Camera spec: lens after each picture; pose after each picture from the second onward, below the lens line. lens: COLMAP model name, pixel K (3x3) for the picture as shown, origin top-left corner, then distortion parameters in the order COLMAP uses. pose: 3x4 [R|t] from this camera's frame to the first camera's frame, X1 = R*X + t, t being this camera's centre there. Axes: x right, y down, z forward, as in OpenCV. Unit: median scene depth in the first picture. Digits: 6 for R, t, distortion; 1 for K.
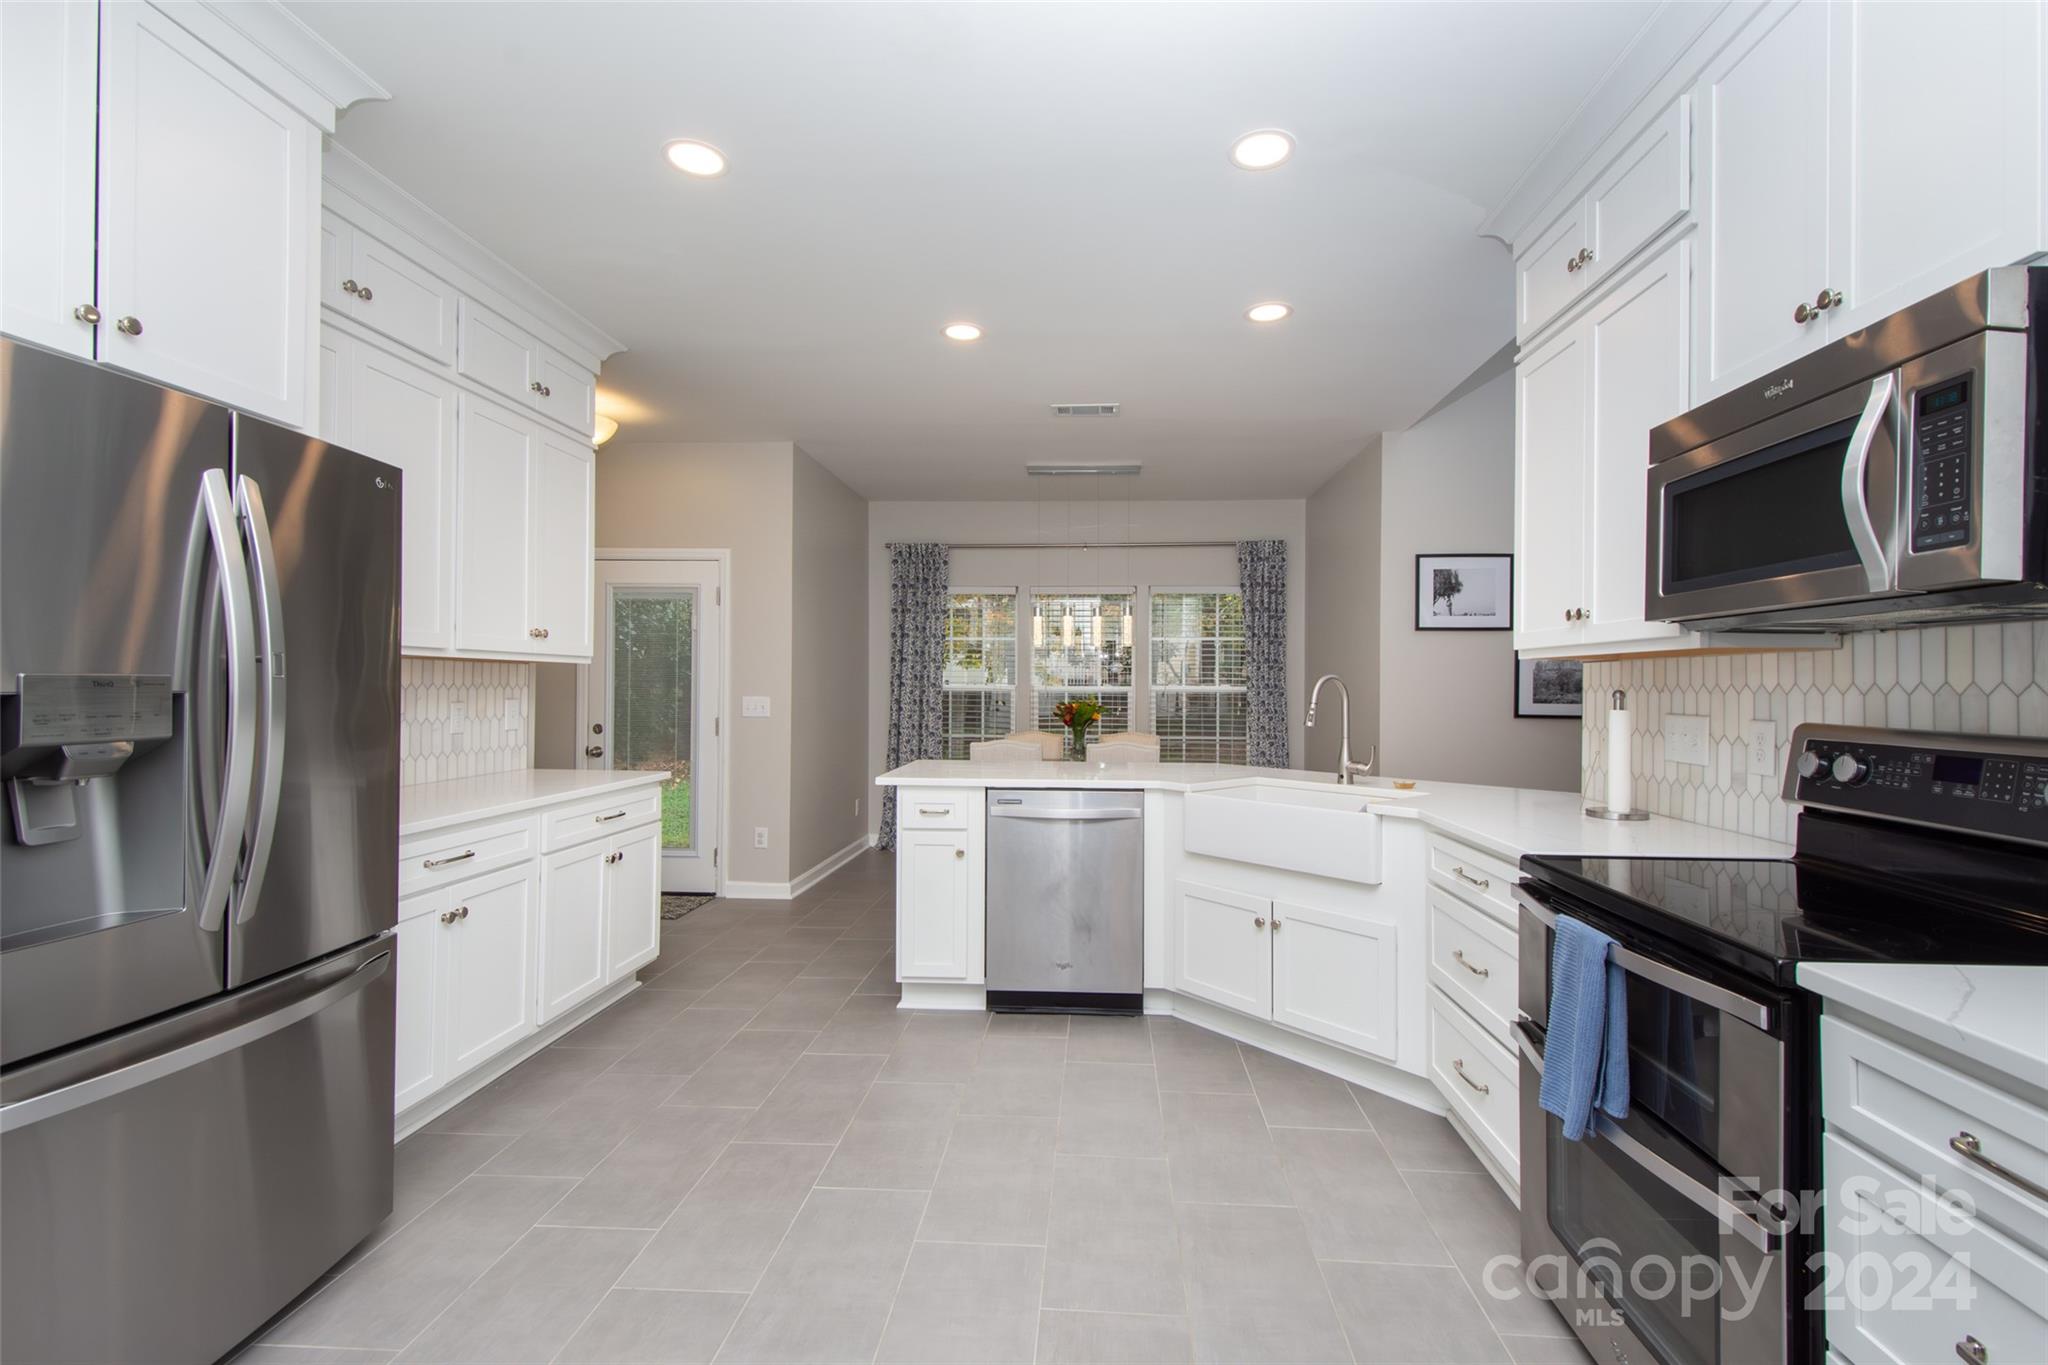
lens RADIAL K [[913.5, 0, 1027.0], [0, 913.5, 675.1], [0, 0, 1]] dist [-0.000108, -0.000401]
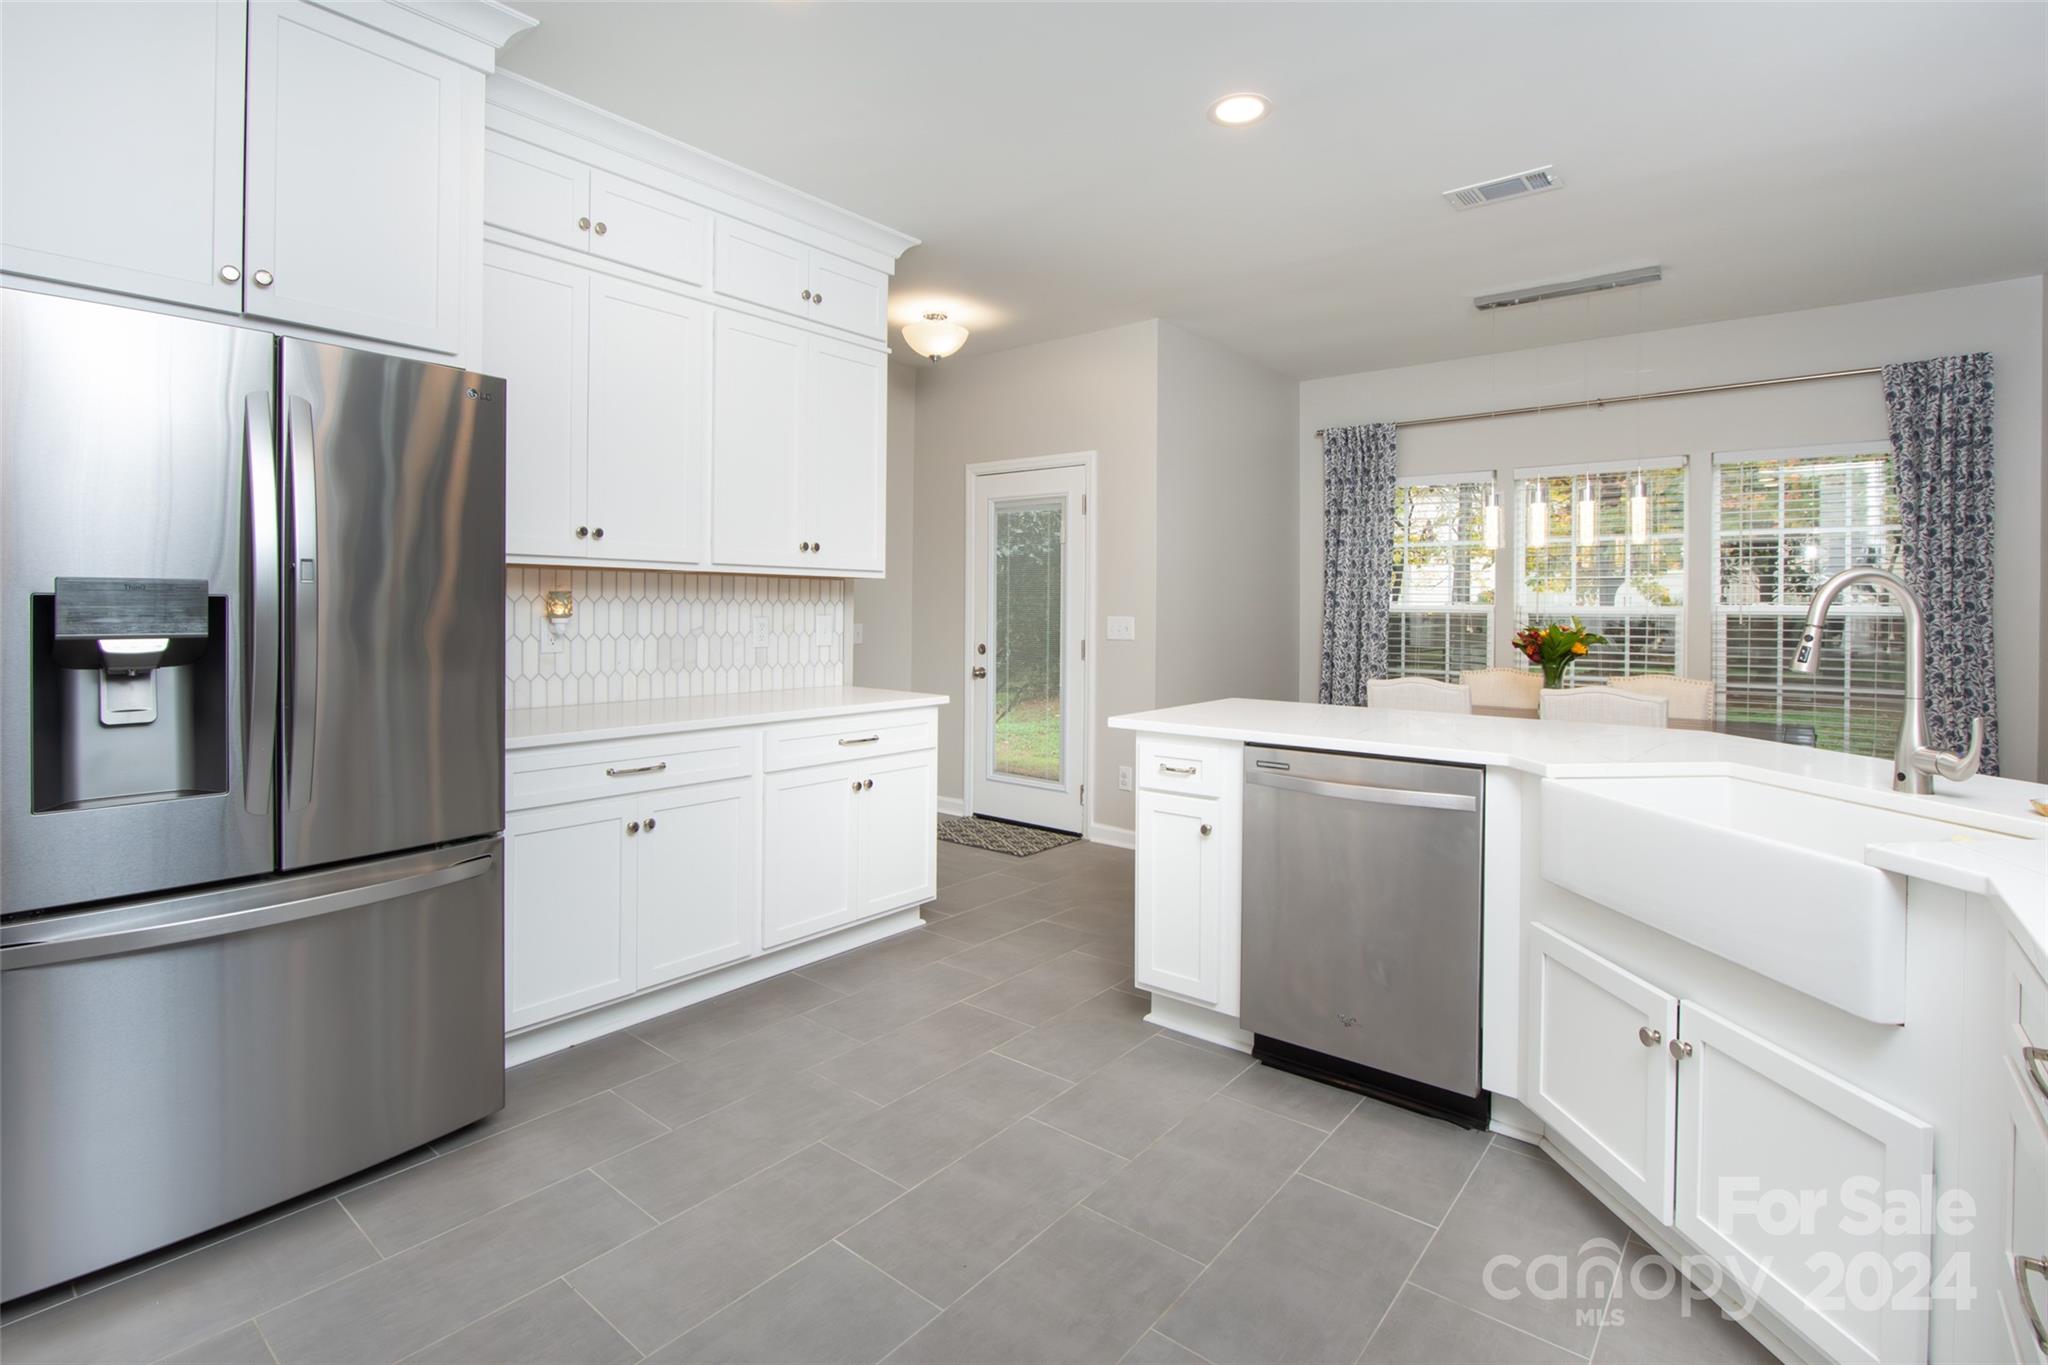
lens RADIAL K [[959.0, 0, 1020.4], [0, 959.0, 610.9], [0, 0, 1]] dist [-0.016556, -0.000303]
pose [[0.812552, 0.001747, -0.582885, 0.185046], [0.003823, 0.999958, 0.008327, 0.011567], [0.582876, -0.008995, 0.812512, 0.226873]]
